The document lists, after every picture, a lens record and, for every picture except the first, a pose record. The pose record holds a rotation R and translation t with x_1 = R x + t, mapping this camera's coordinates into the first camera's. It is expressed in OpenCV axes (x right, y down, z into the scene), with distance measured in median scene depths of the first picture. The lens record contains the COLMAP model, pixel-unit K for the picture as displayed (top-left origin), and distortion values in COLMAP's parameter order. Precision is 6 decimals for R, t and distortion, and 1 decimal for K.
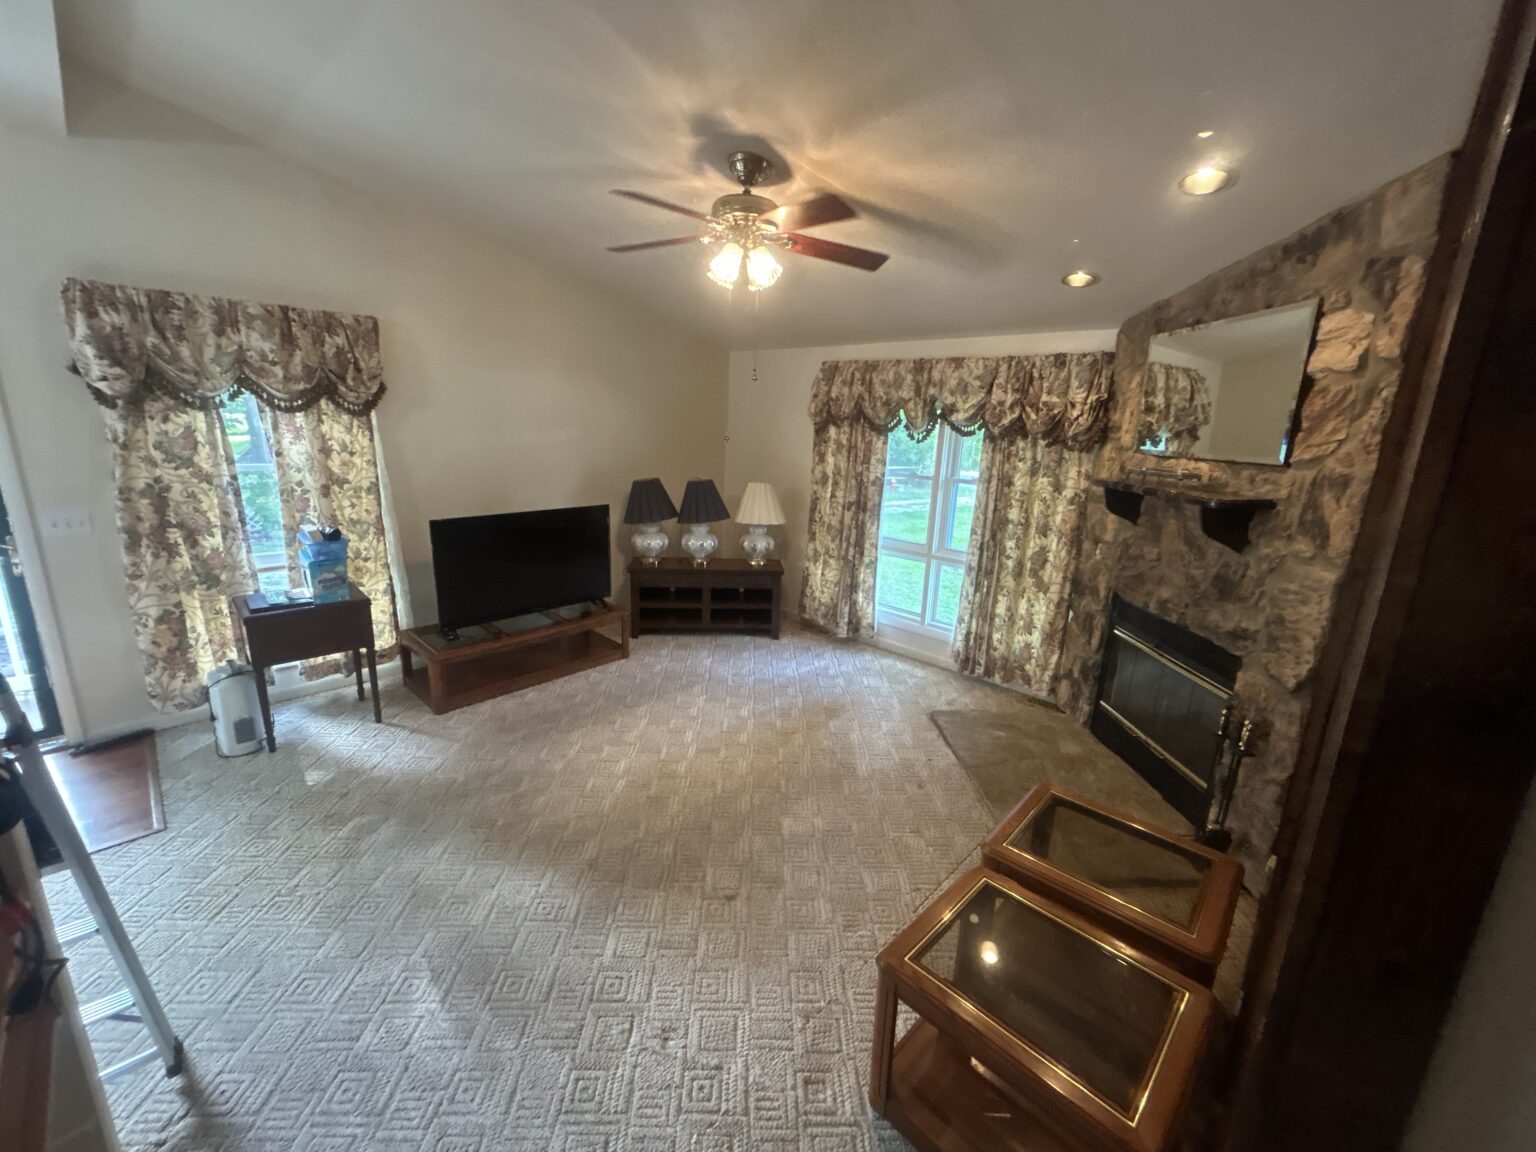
lens RADIAL K [[617.7, 0, 769.5], [0, 617.7, 576.3], [0, 0, 1]] dist [0.000070, -0.000550]
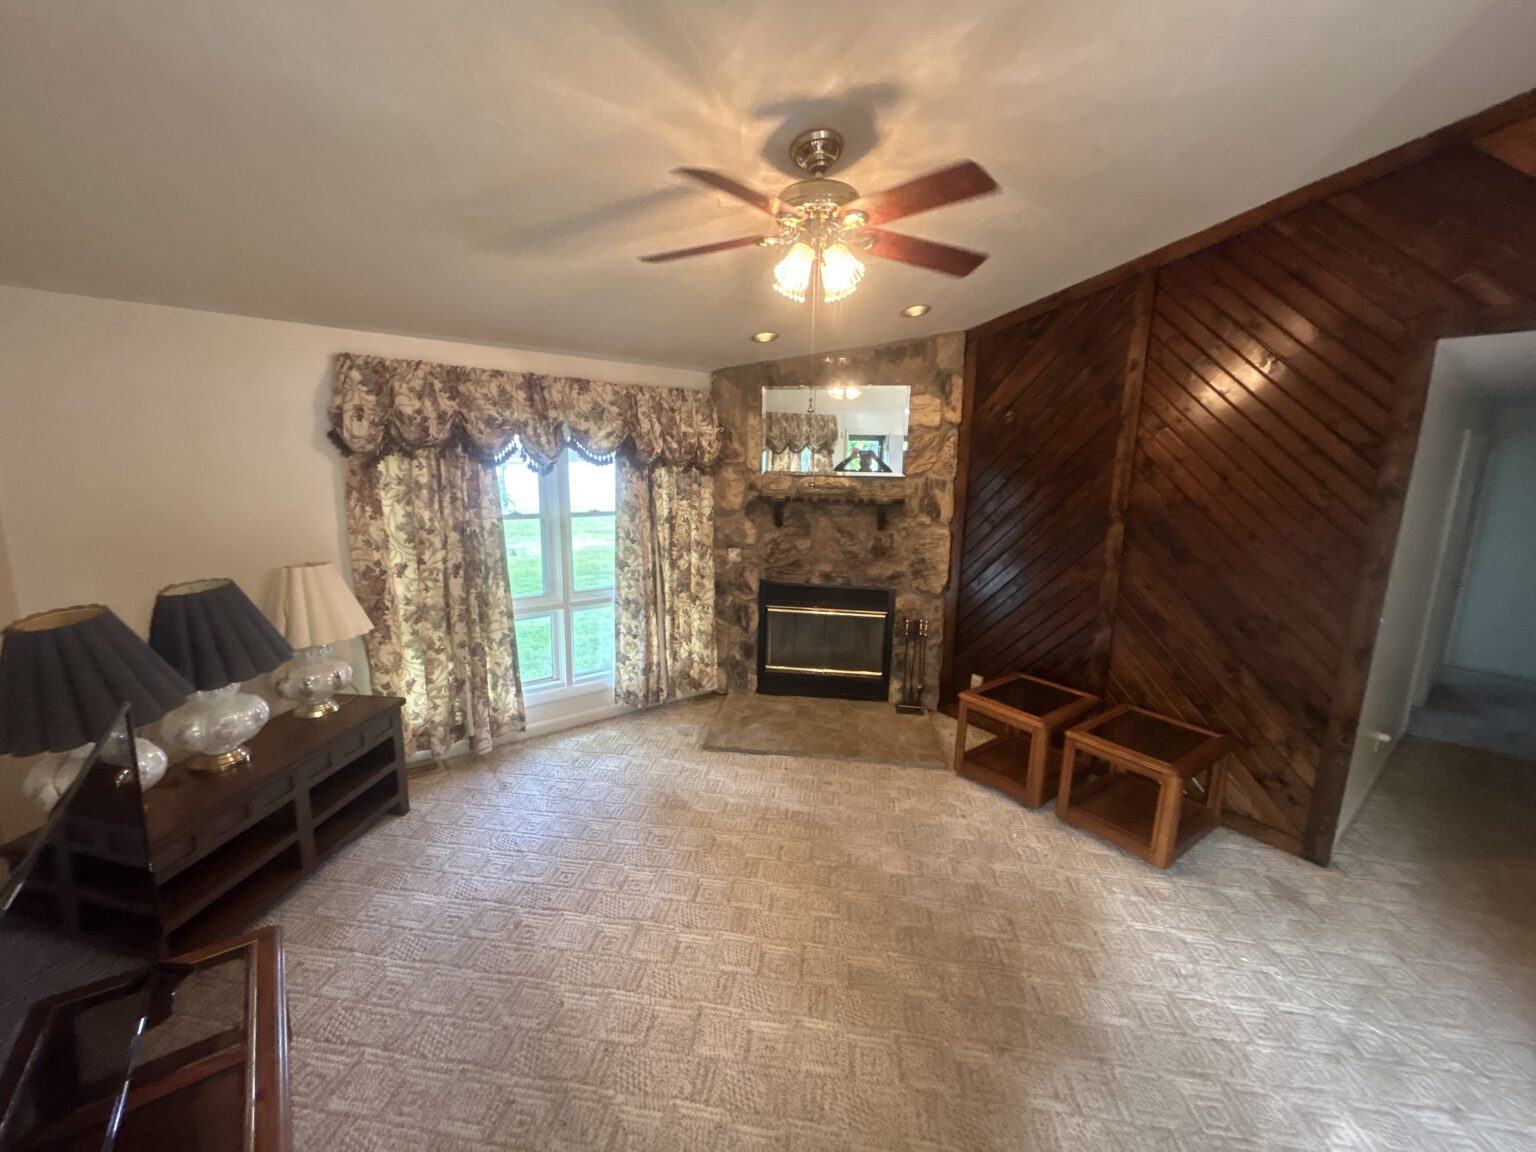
lens RADIAL K [[612.3, 0, 765.2], [0, 612.3, 580.4], [0, 0, 1]] dist [0.000256, -0.000116]
pose [[0.152451, -0.220661, 0.963363, -0.637989], [0.228814, 0.956153, 0.182800, -0.197524], [-0.961459, 0.192563, 0.196257, 0.701347]]
